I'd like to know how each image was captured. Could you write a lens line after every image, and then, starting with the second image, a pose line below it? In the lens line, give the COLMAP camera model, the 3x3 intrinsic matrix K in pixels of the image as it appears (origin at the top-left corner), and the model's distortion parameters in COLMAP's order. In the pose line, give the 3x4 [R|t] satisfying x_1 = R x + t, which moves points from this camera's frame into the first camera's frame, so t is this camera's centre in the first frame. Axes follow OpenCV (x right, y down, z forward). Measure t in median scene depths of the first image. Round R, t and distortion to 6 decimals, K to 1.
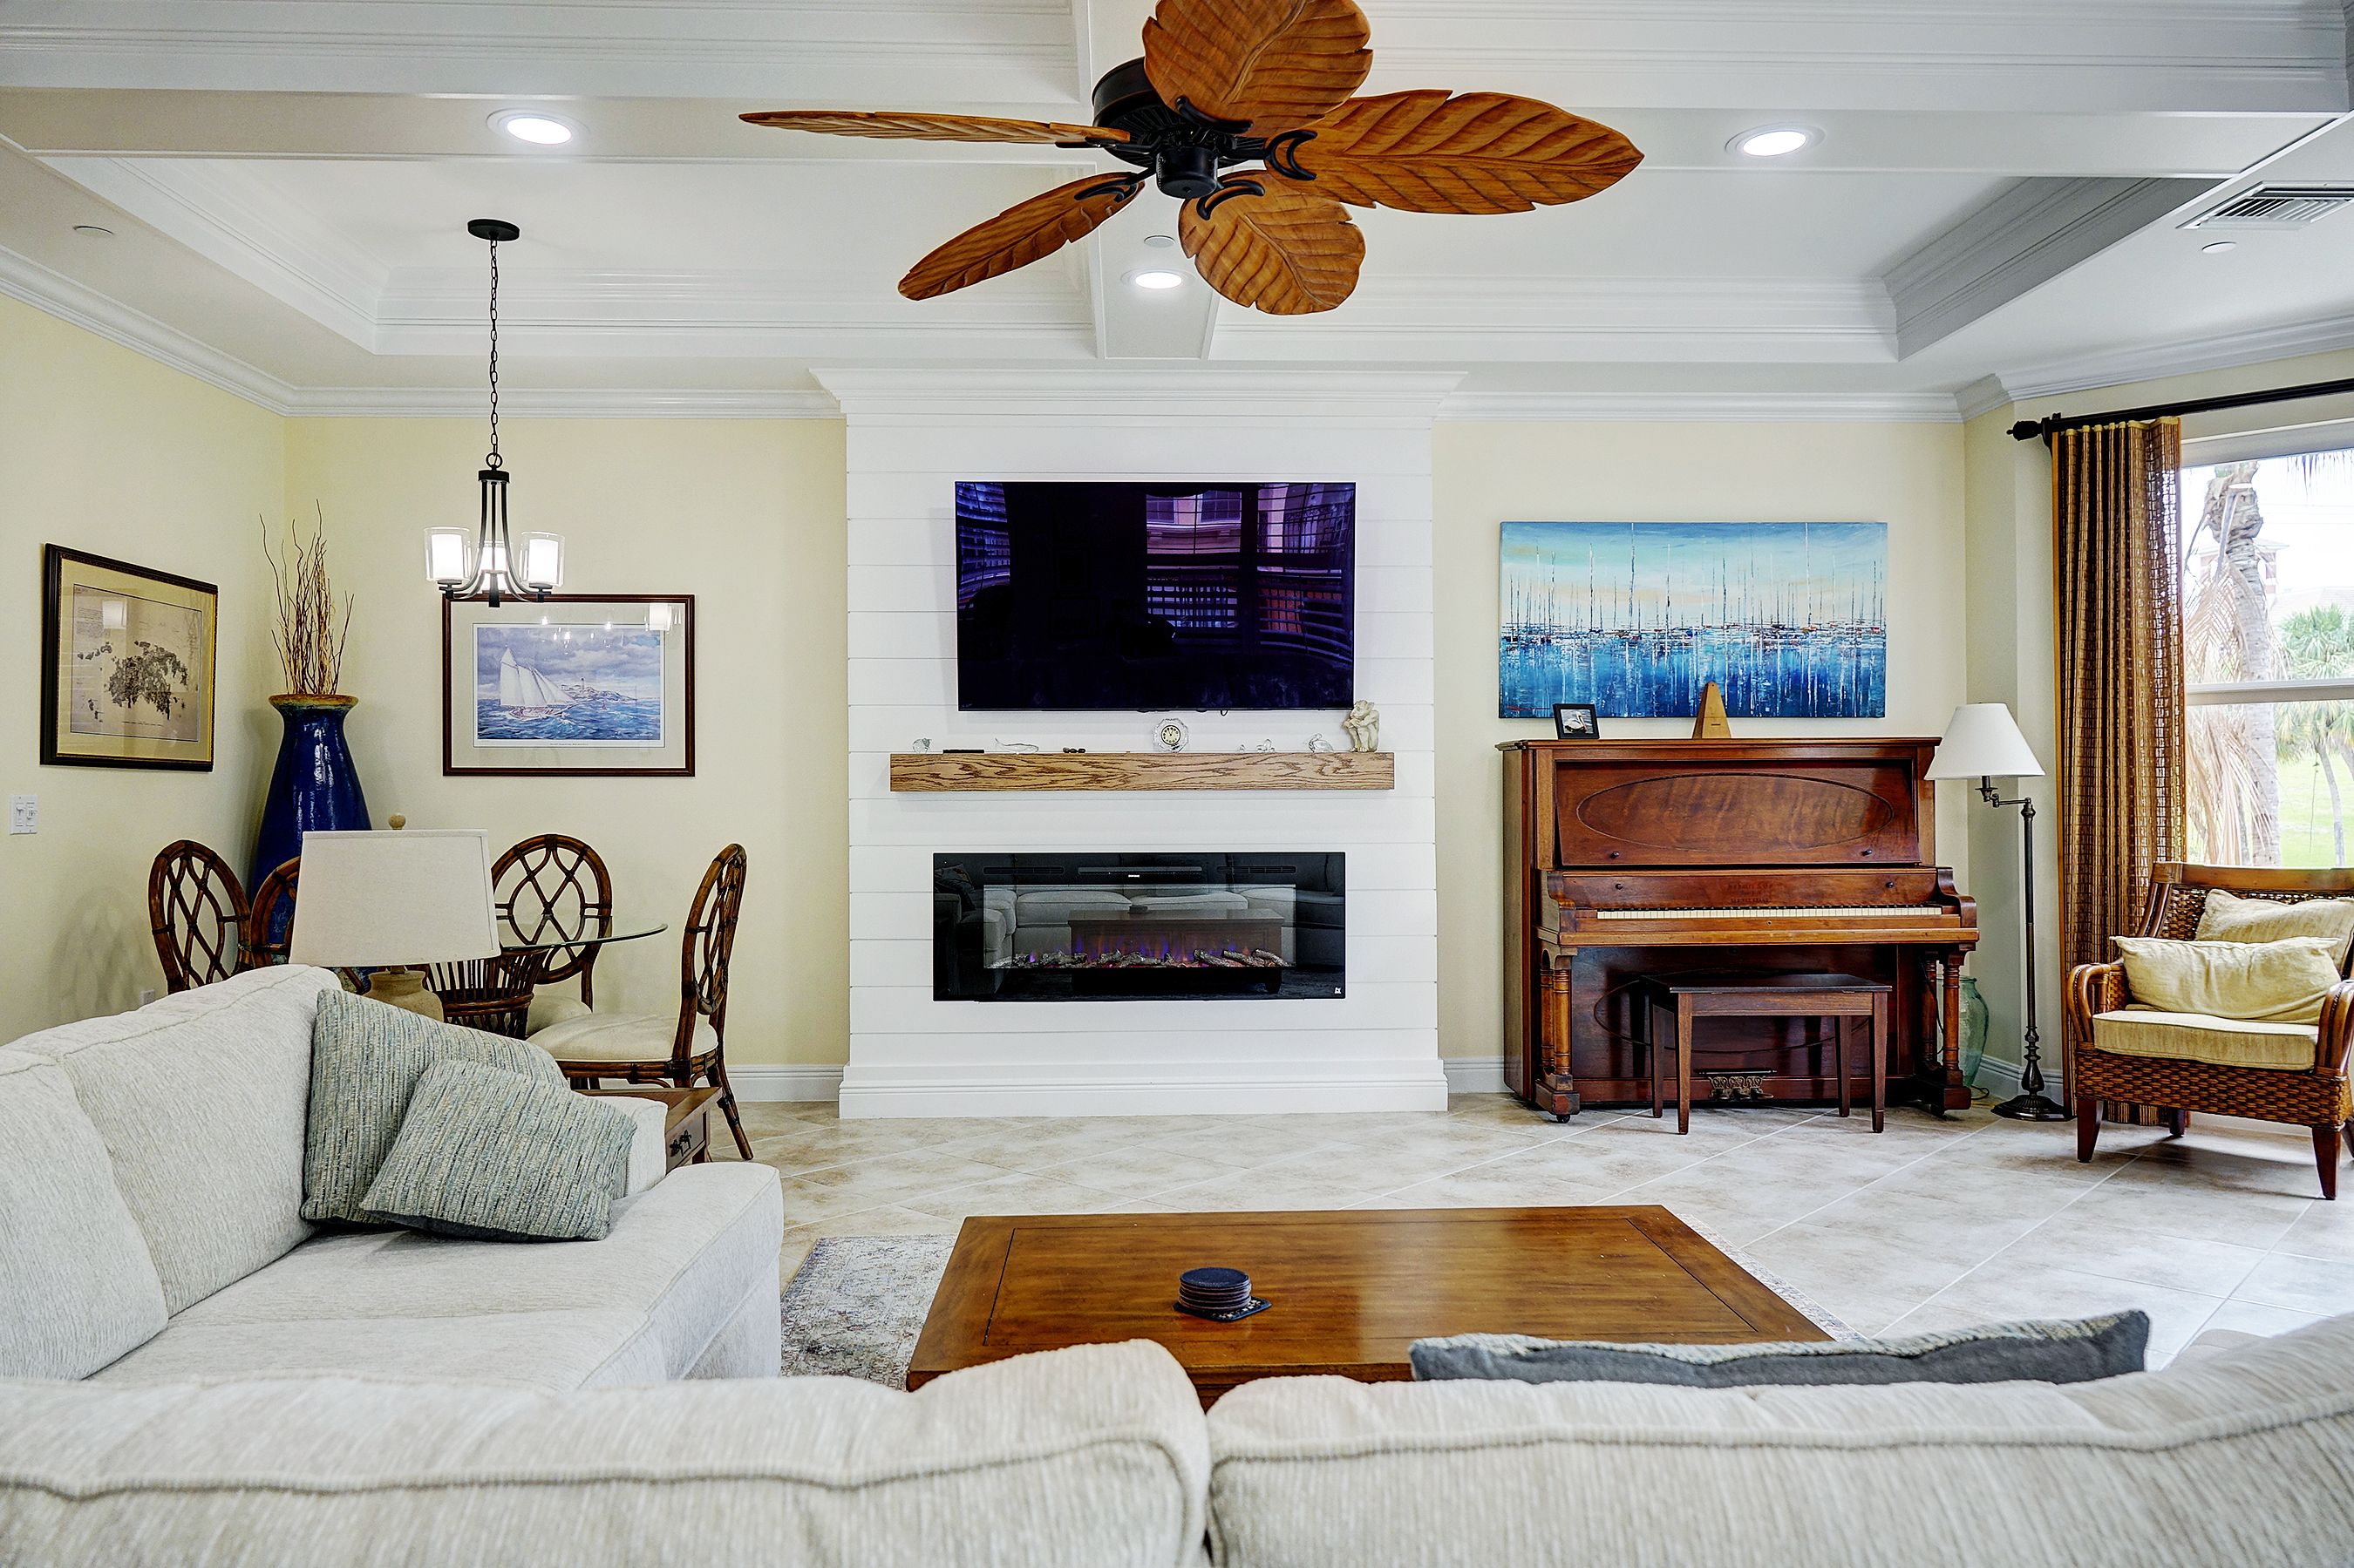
lens RADIAL K [[1630.4, 0, 1181.5], [0, 1630.4, 781.2], [0, 0, 1]] dist [0.005446, 0.005429]
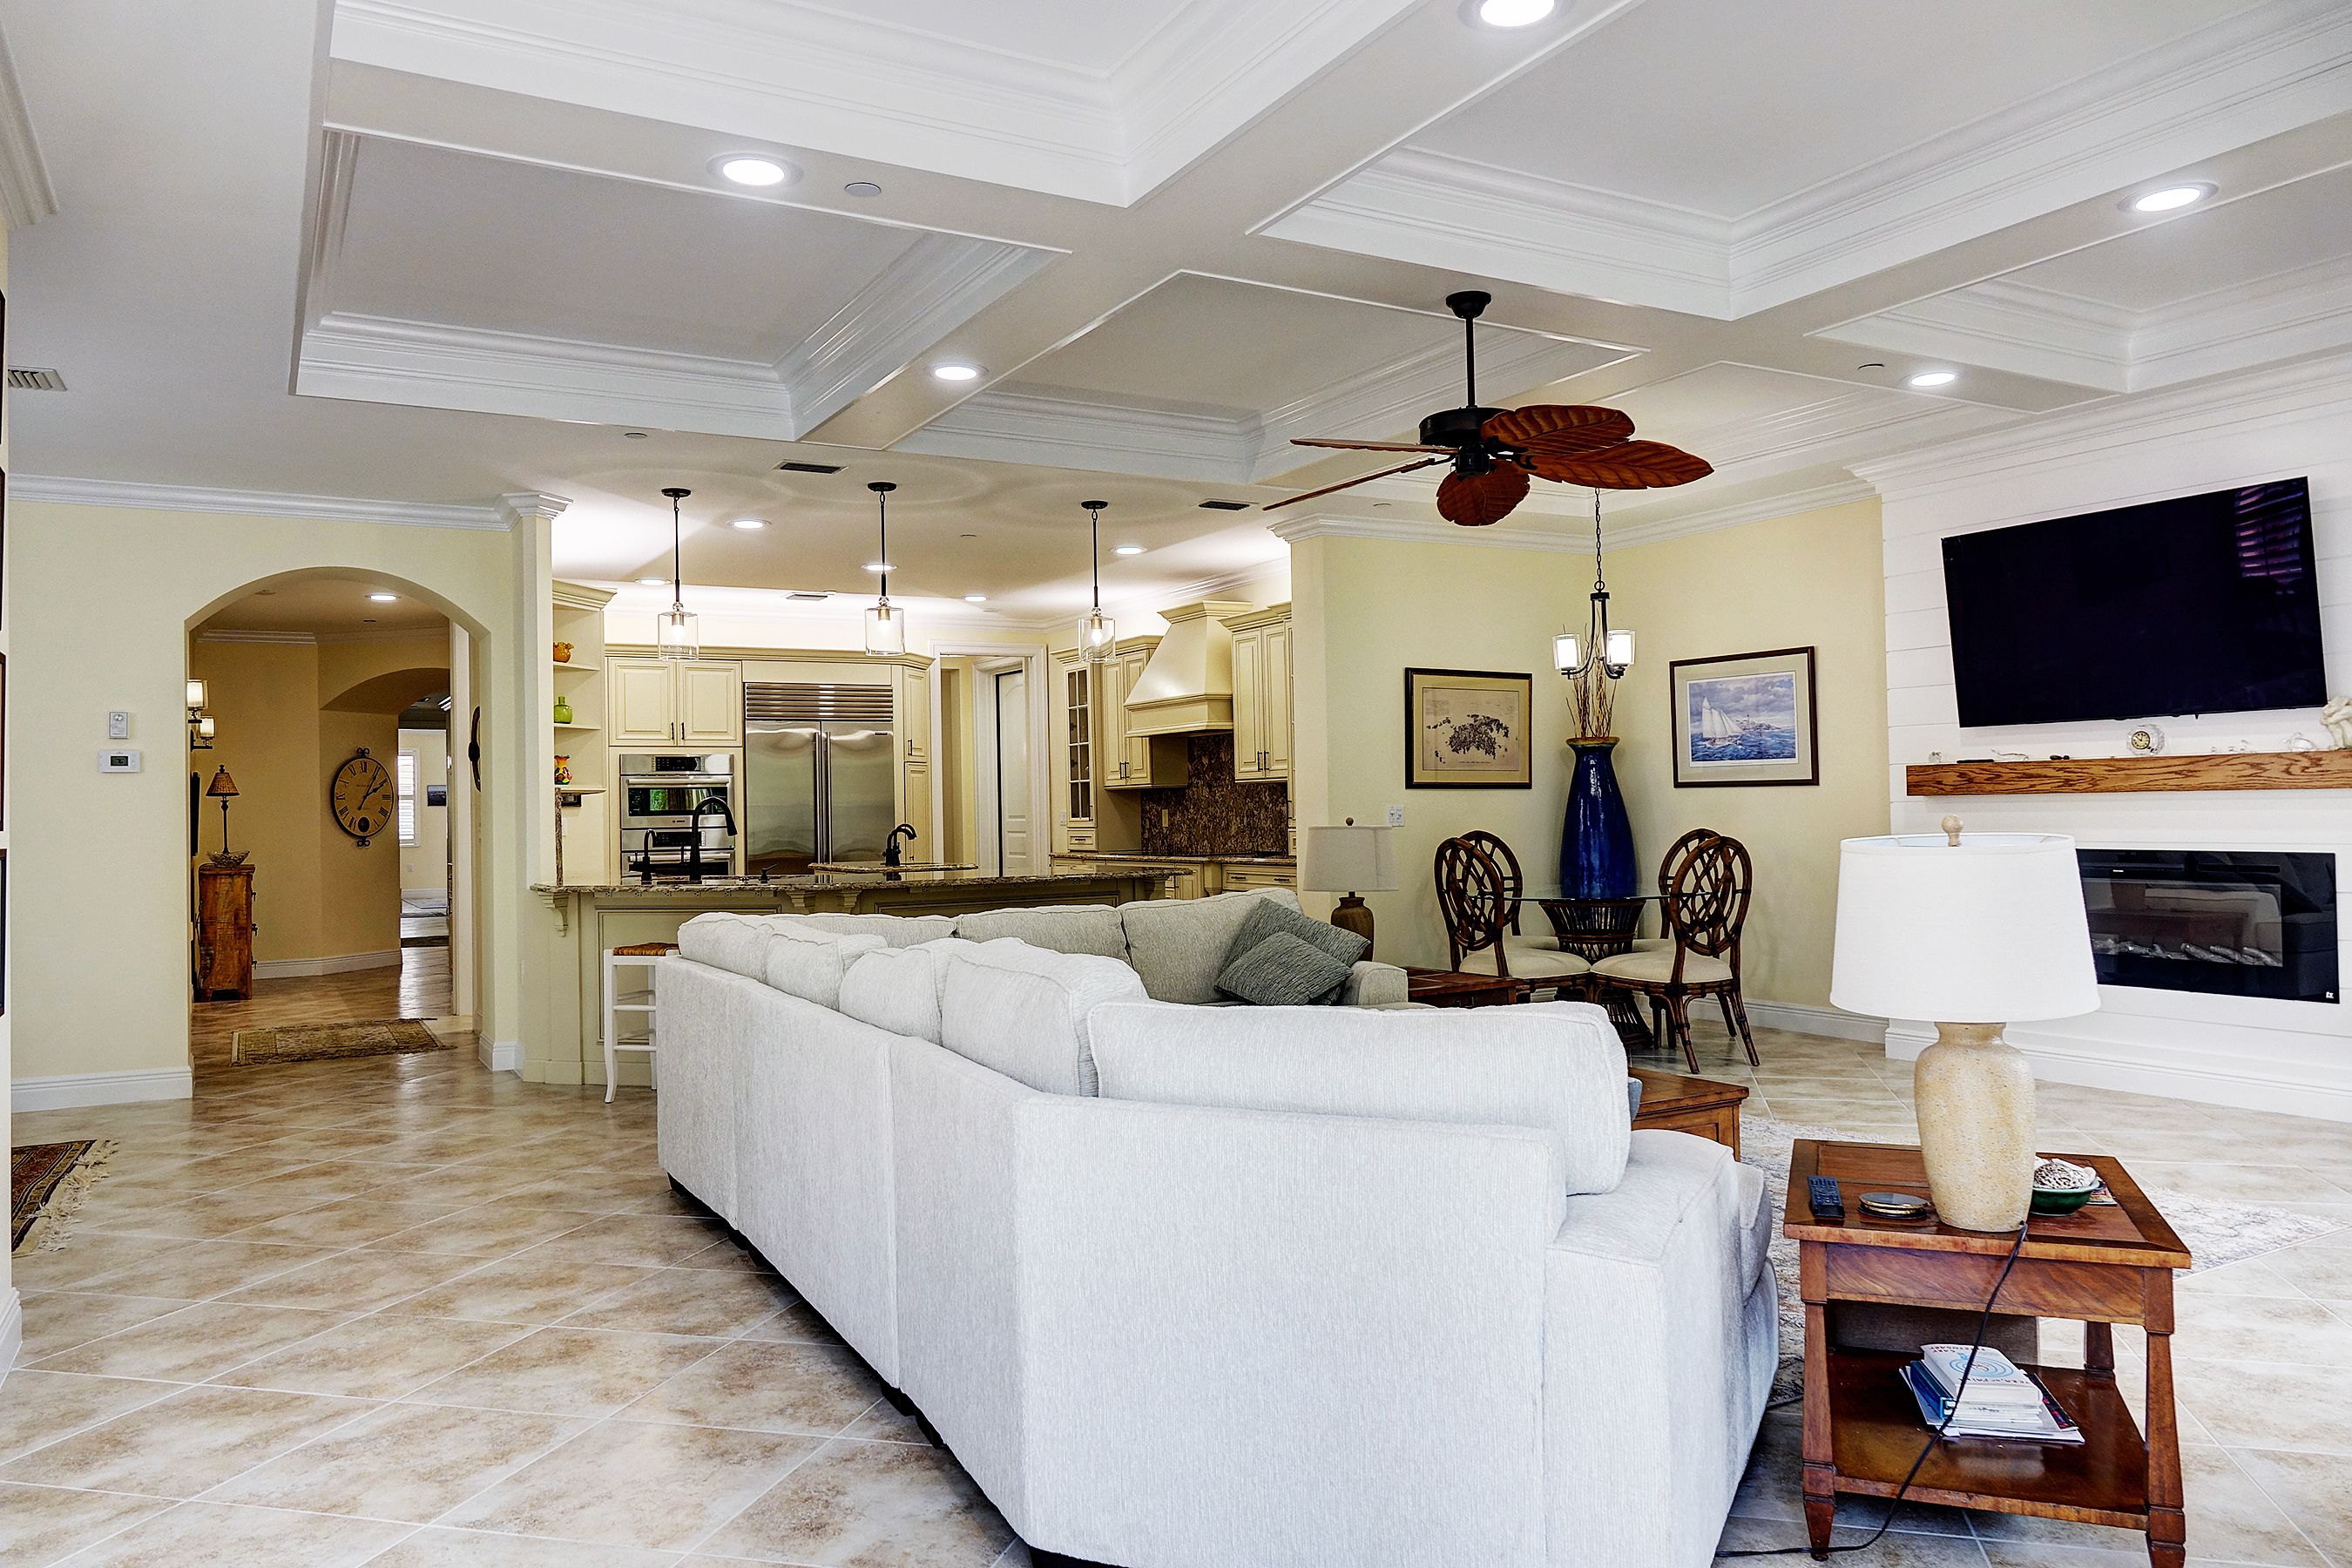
lens RADIAL K [[1640.2, 0, 1173.3], [0, 1640.2, 784.3], [0, 0, 1]] dist [0.009991, 0.000229]
pose [[0.462158, -0.017548, -0.886624, 0.657589], [0.022091, 0.999722, -0.008271, -0.004503], [0.886523, -0.015764, 0.462417, -0.066716]]
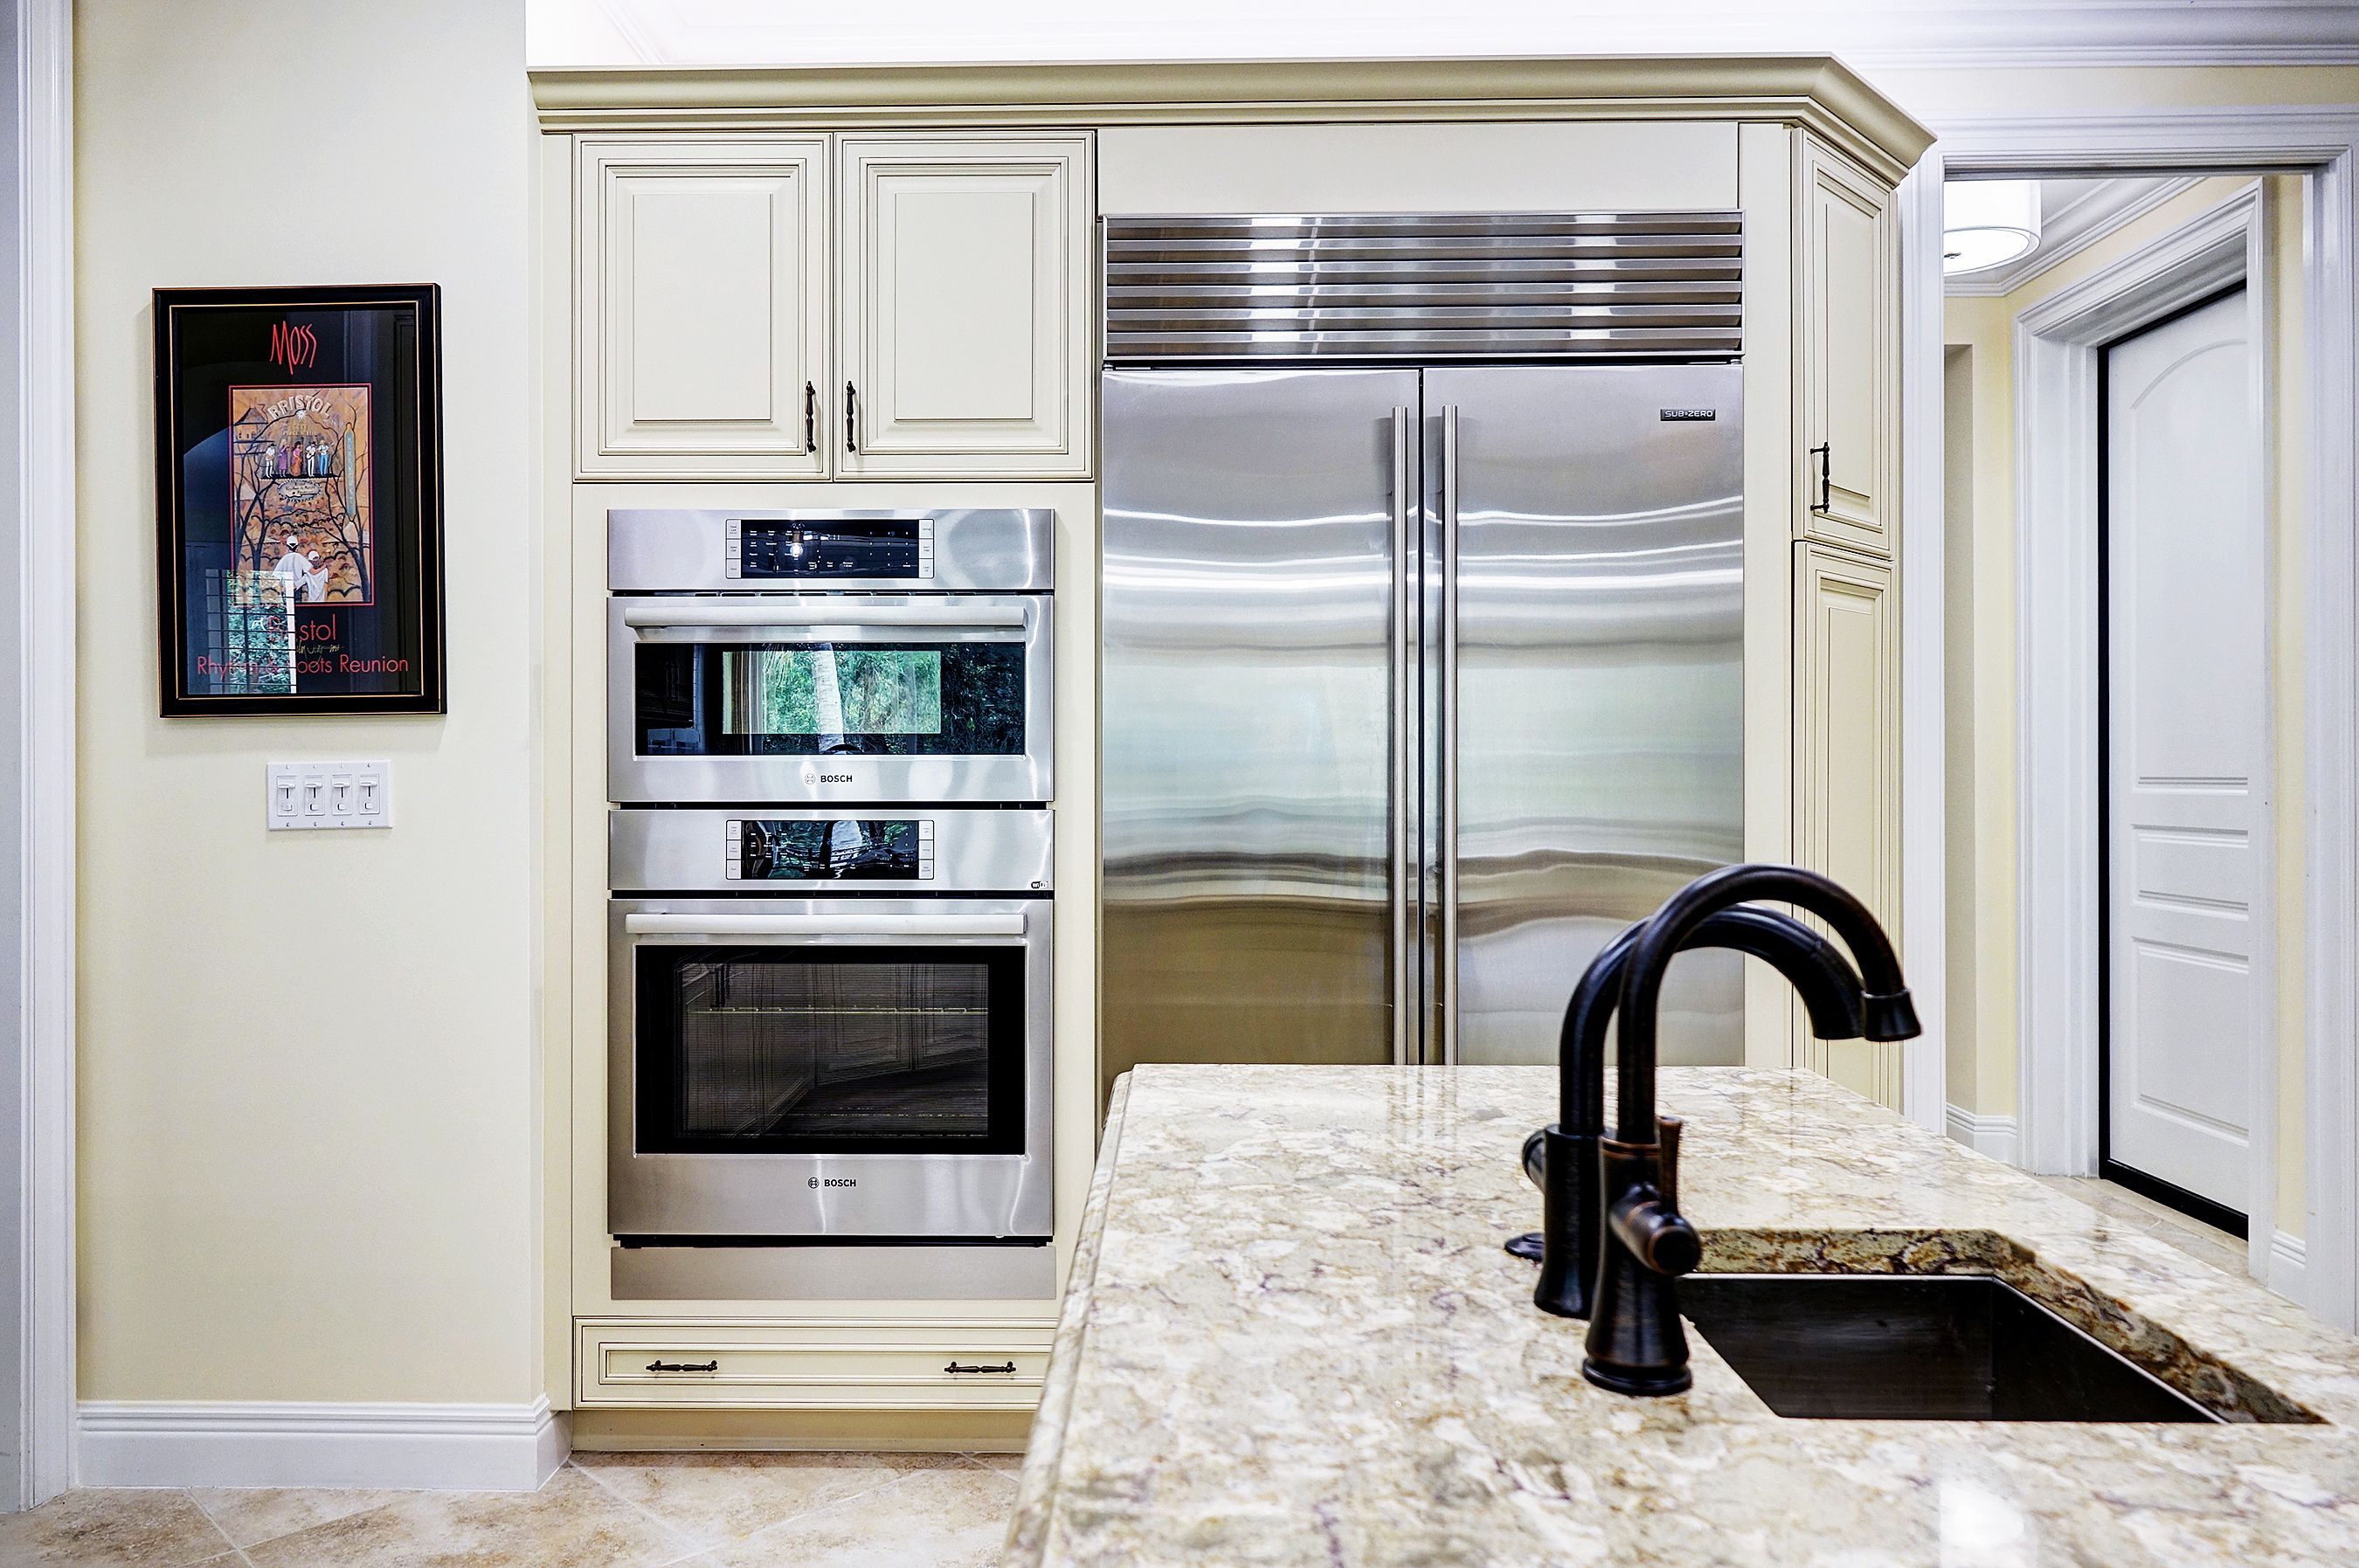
lens RADIAL K [[1644.9, 0, 1170.7], [0, 1644.9, 770.9], [0, 0, 1]] dist [0.009991, 0.000229]
pose [[-0.049947, 0.002198, -0.998749, -0.780263], [0.007969, 0.999967, 0.001802, 0.007427], [0.998720, -0.007869, -0.049963, 0.410985]]
